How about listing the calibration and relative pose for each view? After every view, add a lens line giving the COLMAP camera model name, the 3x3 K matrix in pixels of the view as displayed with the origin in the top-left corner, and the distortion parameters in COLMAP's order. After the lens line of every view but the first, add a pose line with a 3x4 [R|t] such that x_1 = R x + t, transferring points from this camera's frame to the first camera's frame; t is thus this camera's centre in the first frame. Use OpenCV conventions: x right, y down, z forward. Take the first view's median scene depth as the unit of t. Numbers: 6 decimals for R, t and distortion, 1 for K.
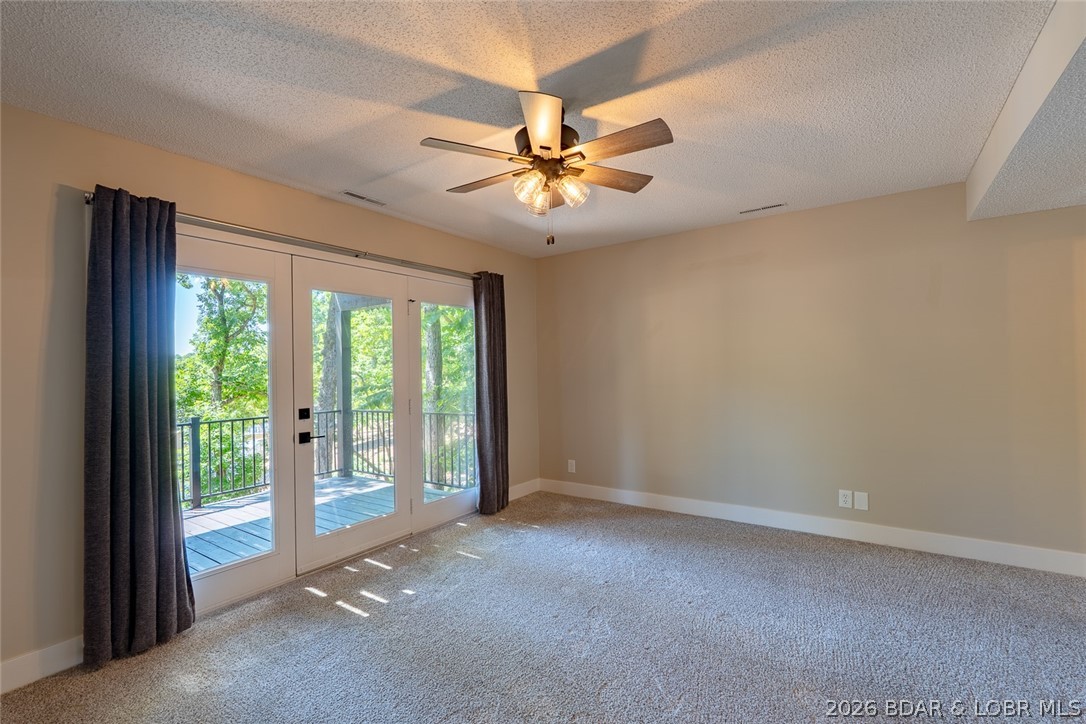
lens RADIAL K [[478.7, 0, 541.4], [0, 478.7, 364.4], [0, 0, 1]] dist [0.000733, -0.000095]
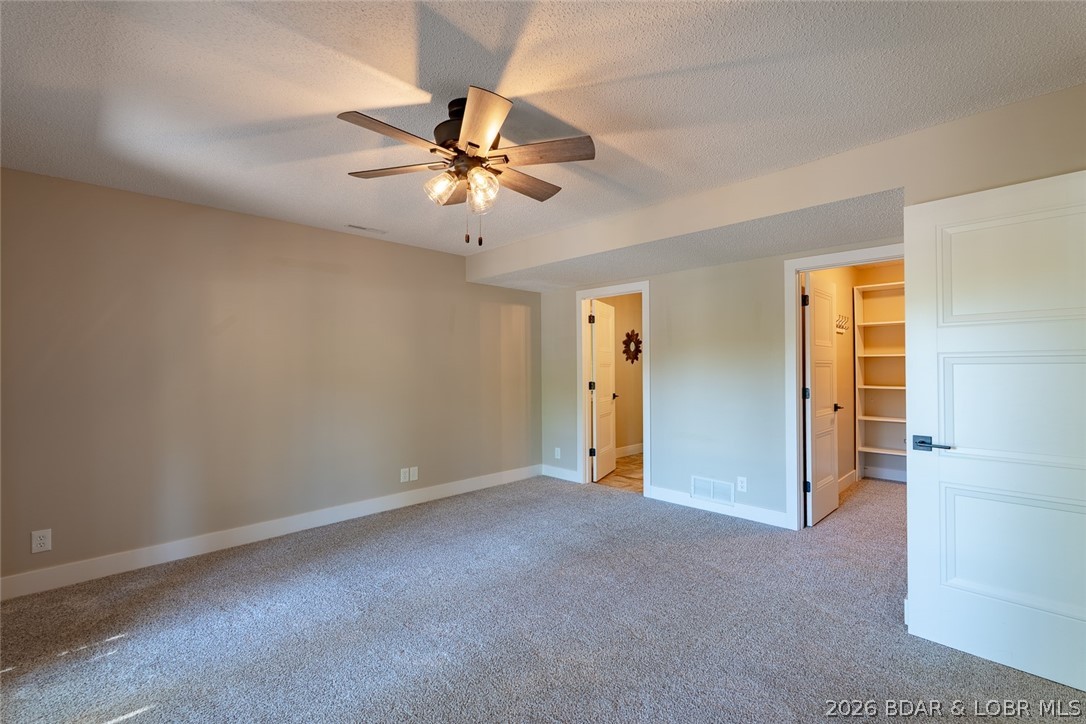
lens RADIAL K [[478.7, 0, 541.4], [0, 478.7, 364.4], [0, 0, 1]] dist [0.000733, -0.000095]
pose [[0.176939, 0.022238, 0.983971, -0.566710], [-0.004374, 0.999753, -0.021808, 0.011874], [-0.984212, -0.000445, 0.176993, 0.417109]]
